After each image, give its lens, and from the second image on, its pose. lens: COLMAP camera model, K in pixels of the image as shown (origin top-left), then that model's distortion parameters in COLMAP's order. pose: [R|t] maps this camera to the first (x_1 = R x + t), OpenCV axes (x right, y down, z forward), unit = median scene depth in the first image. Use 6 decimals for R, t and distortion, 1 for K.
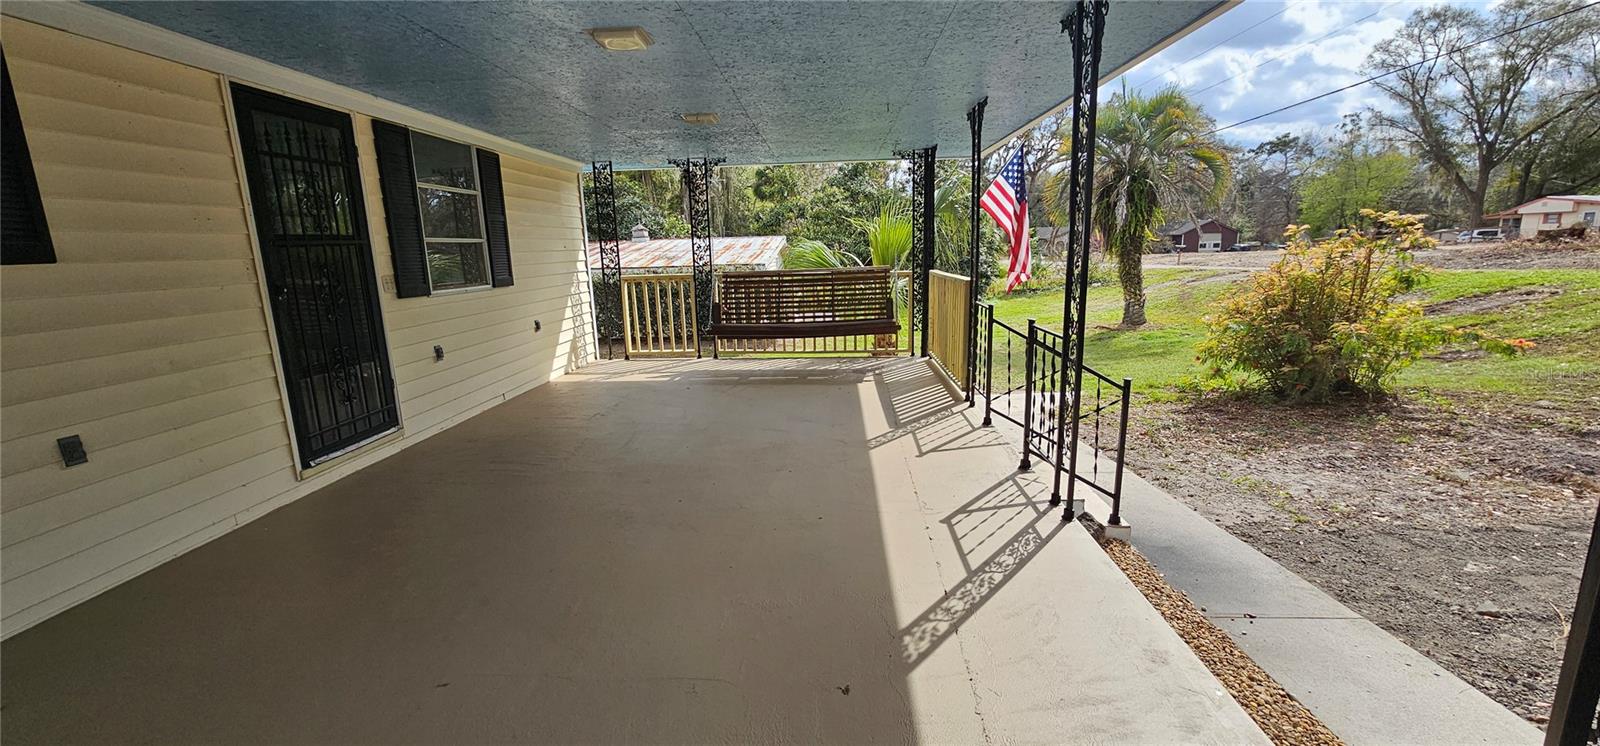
lens RADIAL K [[655.8, 0, 803.3], [0, 655.8, 382.9], [0, 0, 1]] dist [-0.002028, -0.001728]
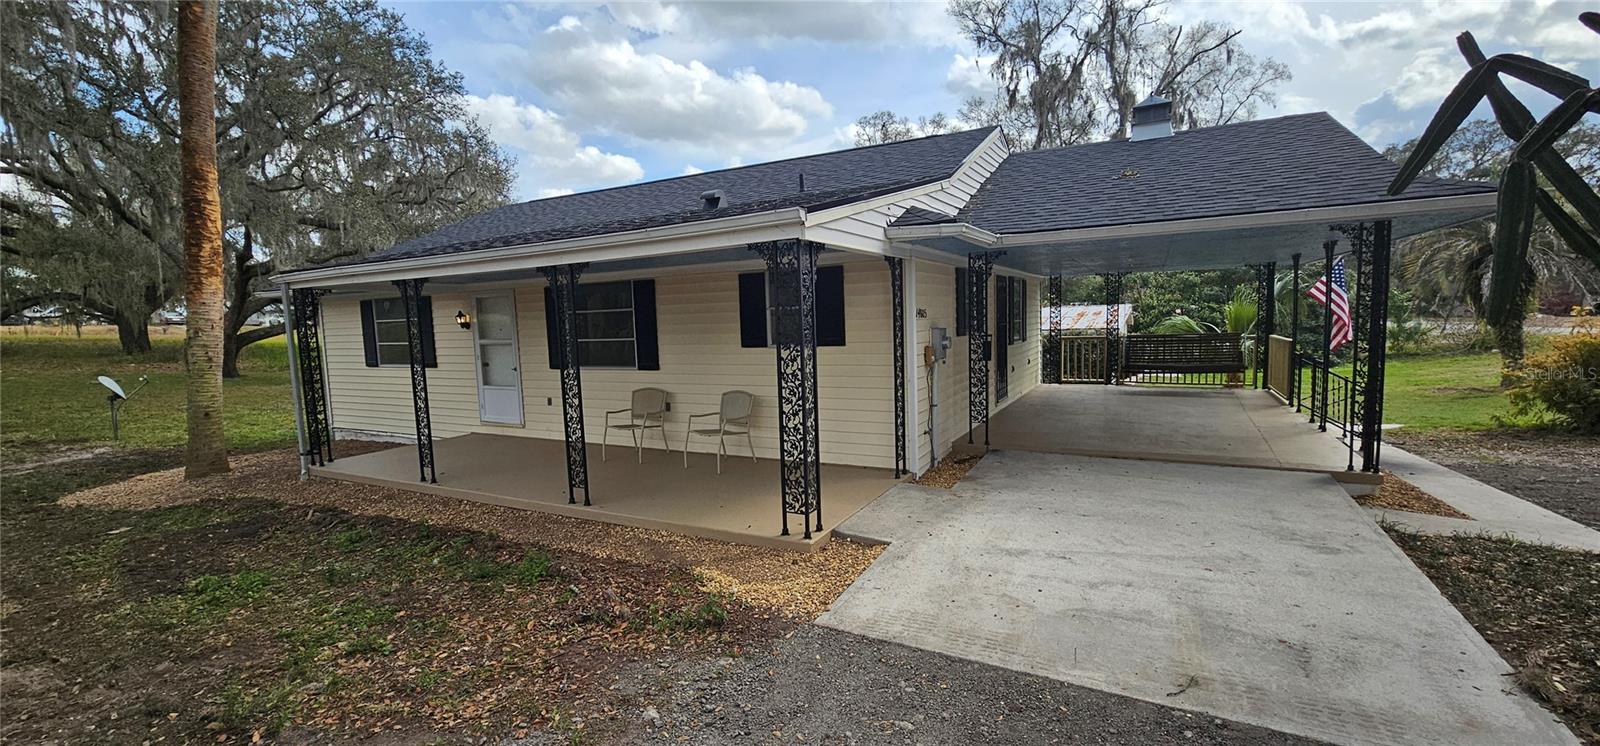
lens RADIAL K [[655.8, 0, 799.6], [0, 655.8, 382.4], [0, 0, 1]] dist [-0.002028, -0.001728]
pose [[0.899100, 0.038849, -0.436016, -0.136385], [-0.078640, 0.994184, -0.073582, 0.149776], [0.430621, 0.100446, 0.896926, -0.904230]]
